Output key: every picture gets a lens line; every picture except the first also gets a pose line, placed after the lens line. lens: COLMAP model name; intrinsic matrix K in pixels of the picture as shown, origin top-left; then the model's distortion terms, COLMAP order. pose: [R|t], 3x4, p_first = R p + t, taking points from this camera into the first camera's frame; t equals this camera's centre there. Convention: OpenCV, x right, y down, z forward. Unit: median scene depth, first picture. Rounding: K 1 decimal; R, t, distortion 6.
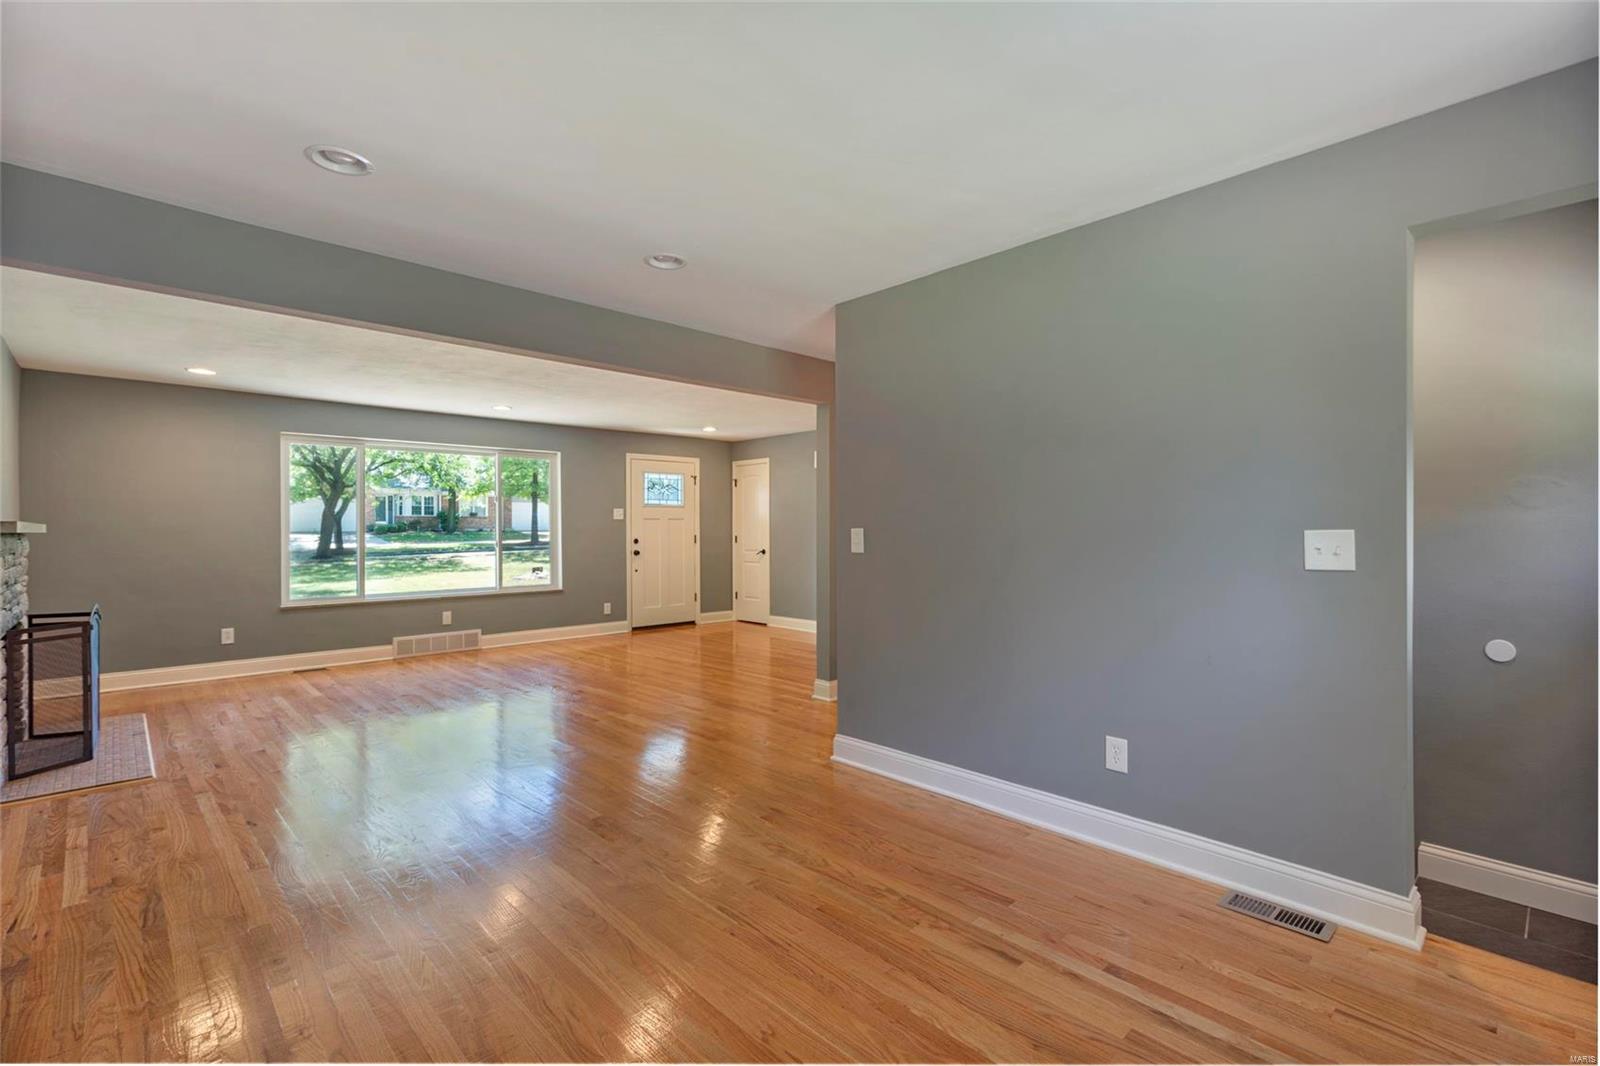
lens RADIAL K [[730.0, 0, 798.0], [0, 730.0, 530.7], [0, 0, 1]] dist [-0.023284, 0.035359]
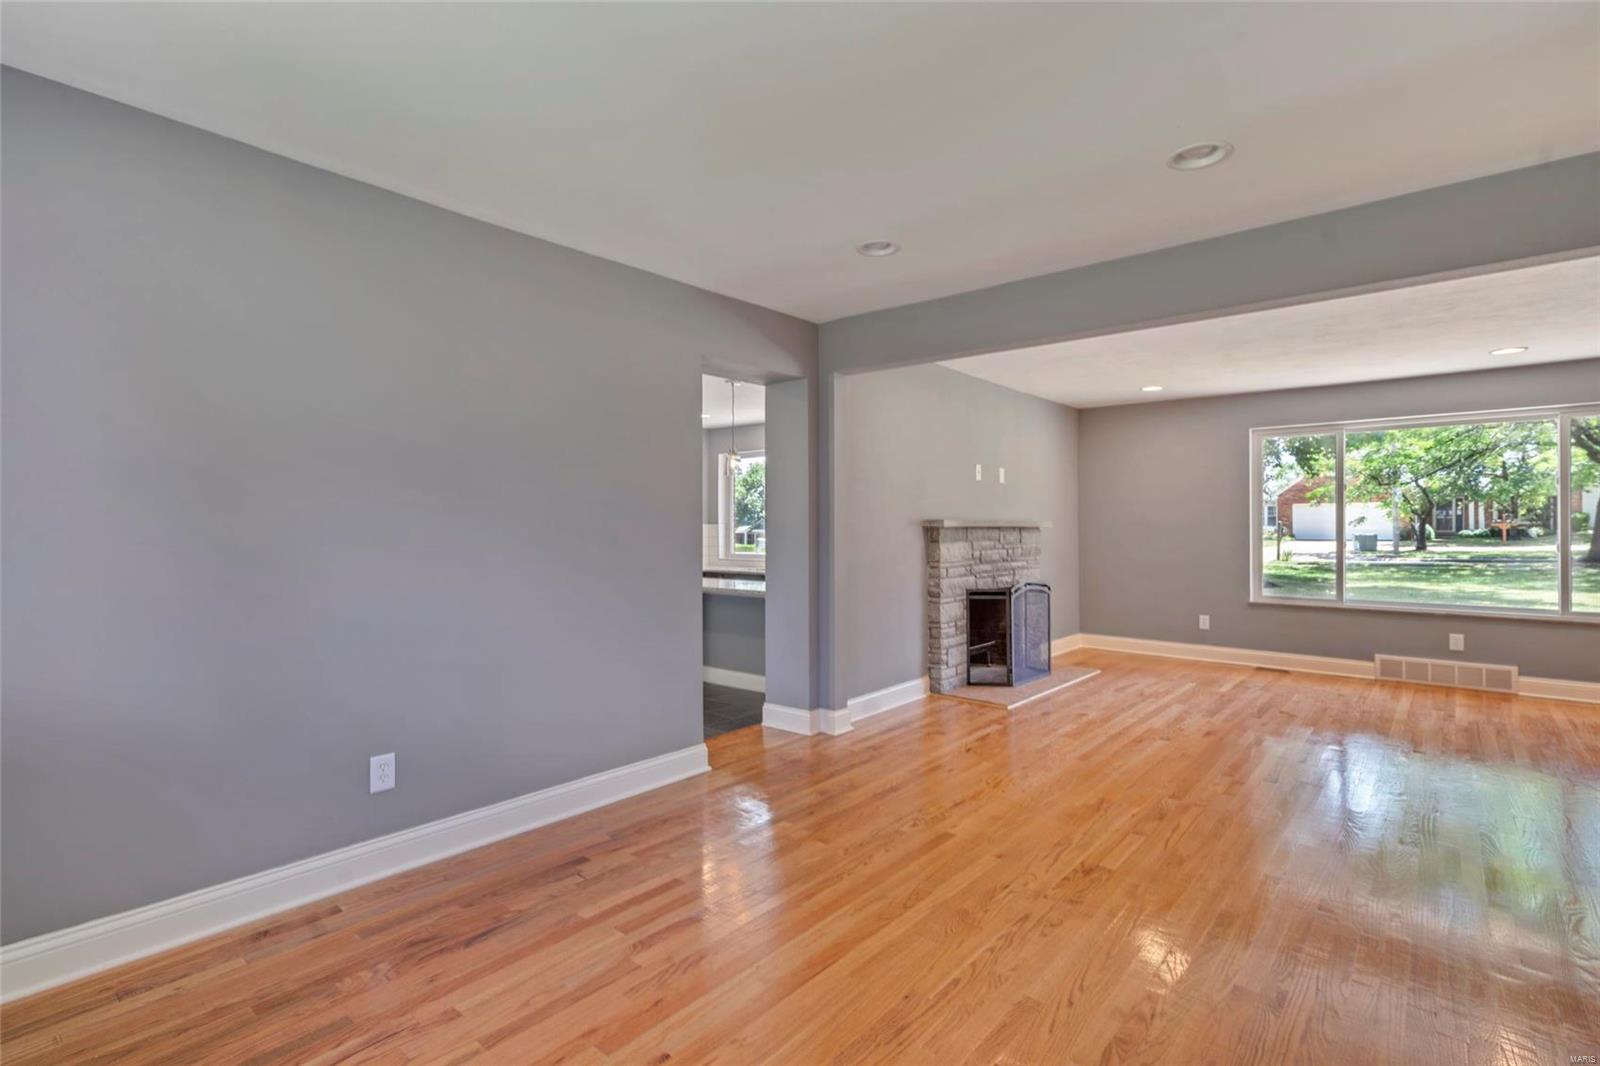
lens RADIAL K [[730.0, 0, 798.0], [0, 730.0, 530.7], [0, 0, 1]] dist [-0.023284, 0.035359]
pose [[0.119703, 0.003982, -0.992802, 0.225803], [-0.001954, 0.999991, 0.003775, -0.000218], [0.992808, 0.001488, 0.119710, 0.232428]]
